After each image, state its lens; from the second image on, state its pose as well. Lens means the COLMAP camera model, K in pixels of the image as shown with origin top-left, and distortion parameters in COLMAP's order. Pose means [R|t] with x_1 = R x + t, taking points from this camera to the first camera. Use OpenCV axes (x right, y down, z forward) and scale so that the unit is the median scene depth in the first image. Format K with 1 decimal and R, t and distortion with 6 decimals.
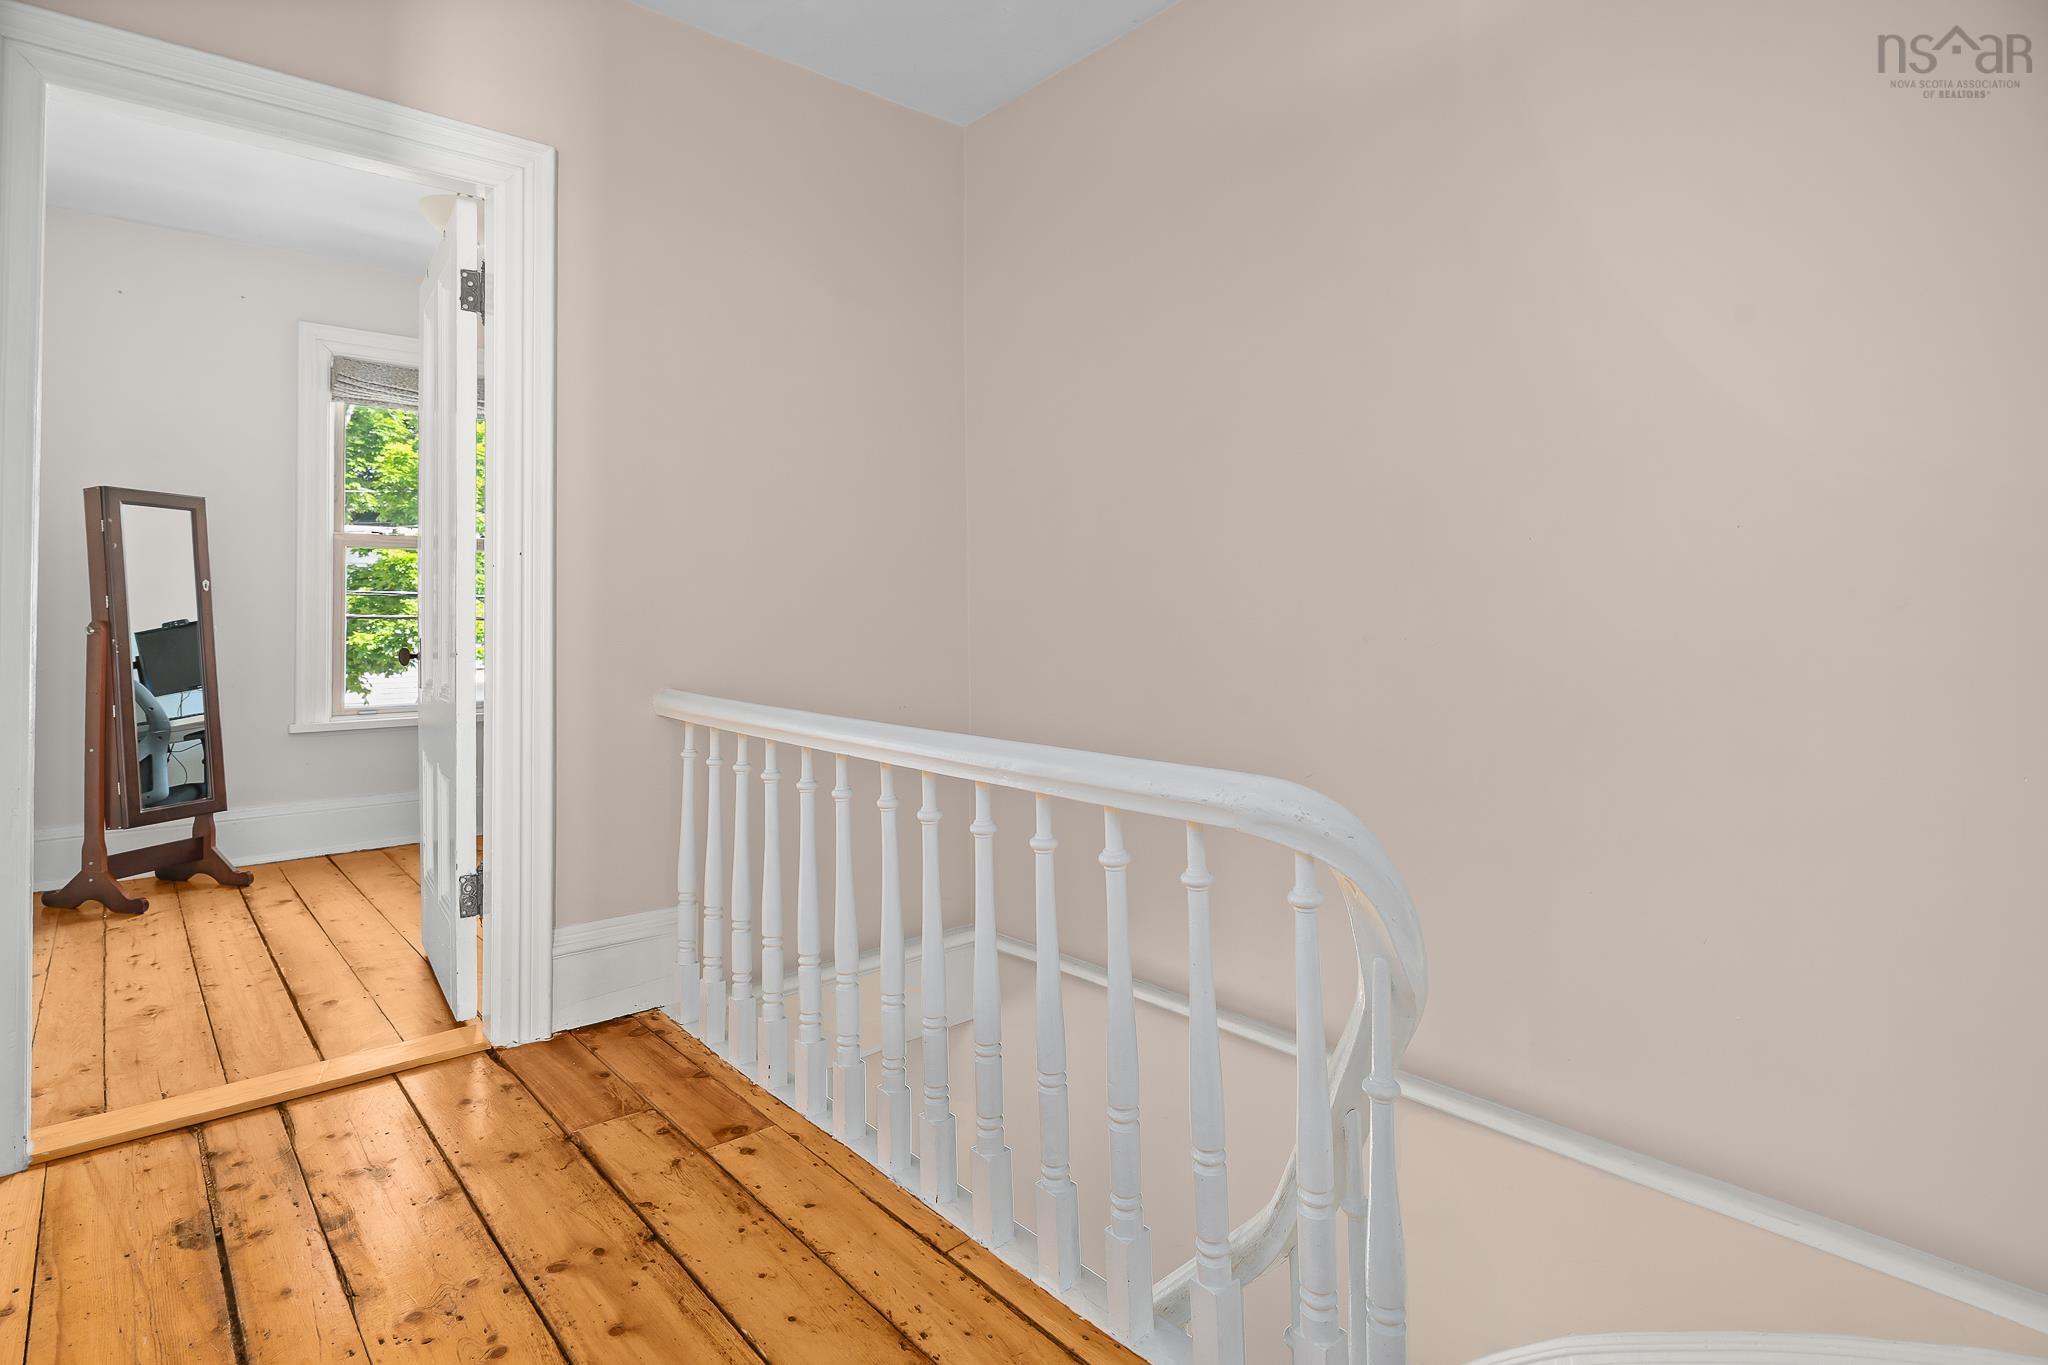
lens RADIAL K [[1046.8, 0, 1057.0], [0, 1046.8, 615.2], [0, 0, 1]] dist [0.000761, -0.000557]
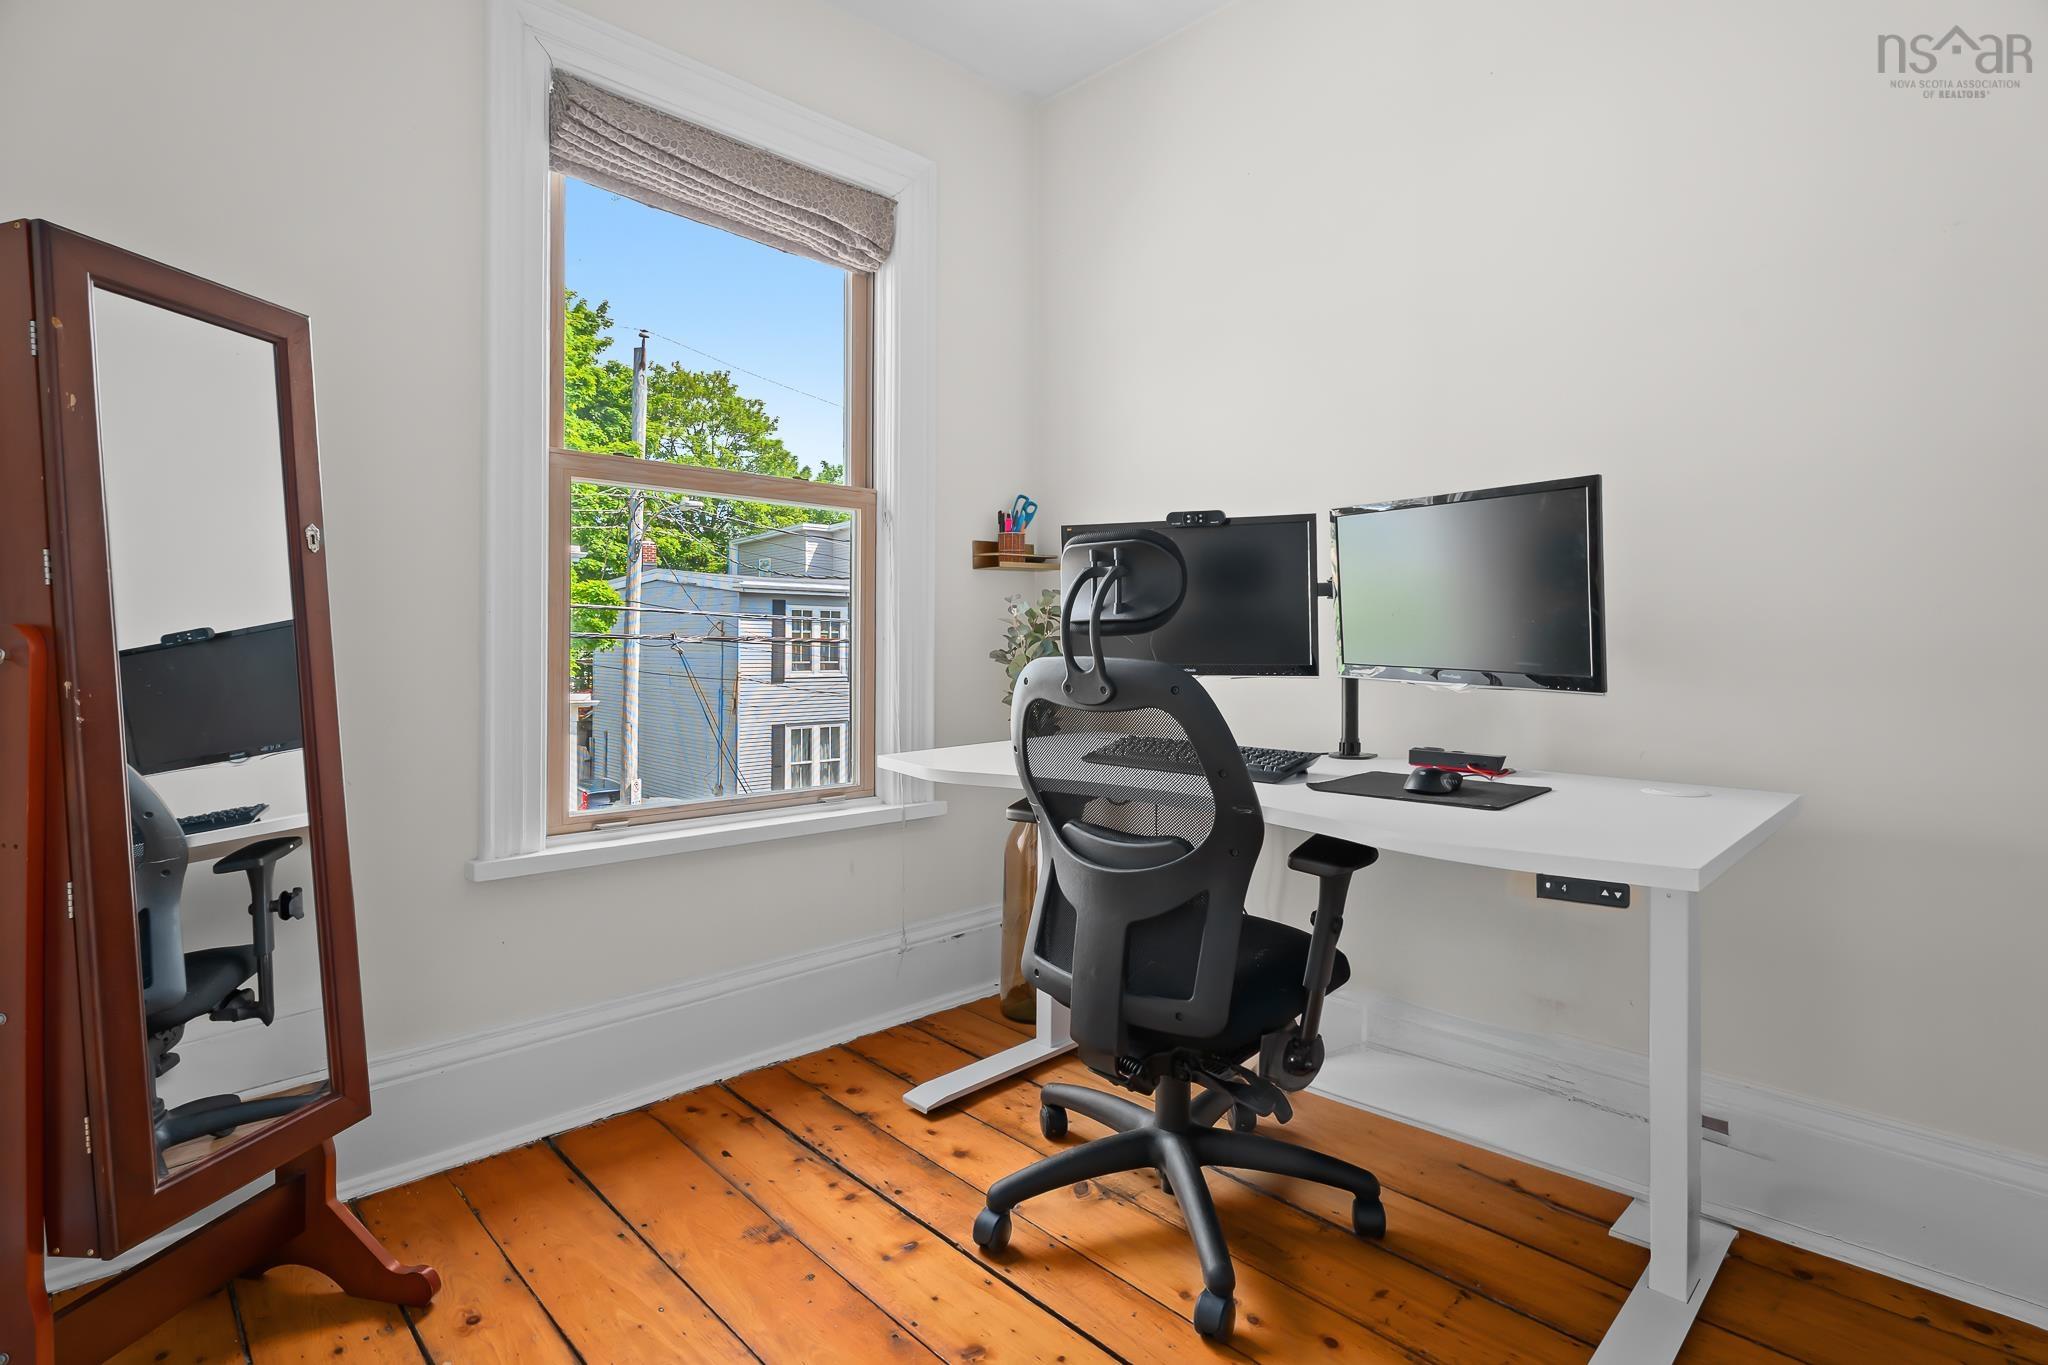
lens RADIAL K [[974.9, 0, 1021.6], [0, 974.9, 669.0], [0, 0, 1]] dist [-0.001840, 0.000607]
pose [[0.998809, 0.017026, 0.045733, -0.561422], [-0.018086, 0.999575, 0.022873, 0.007019], [-0.045324, -0.023673, 0.998692, 0.620731]]
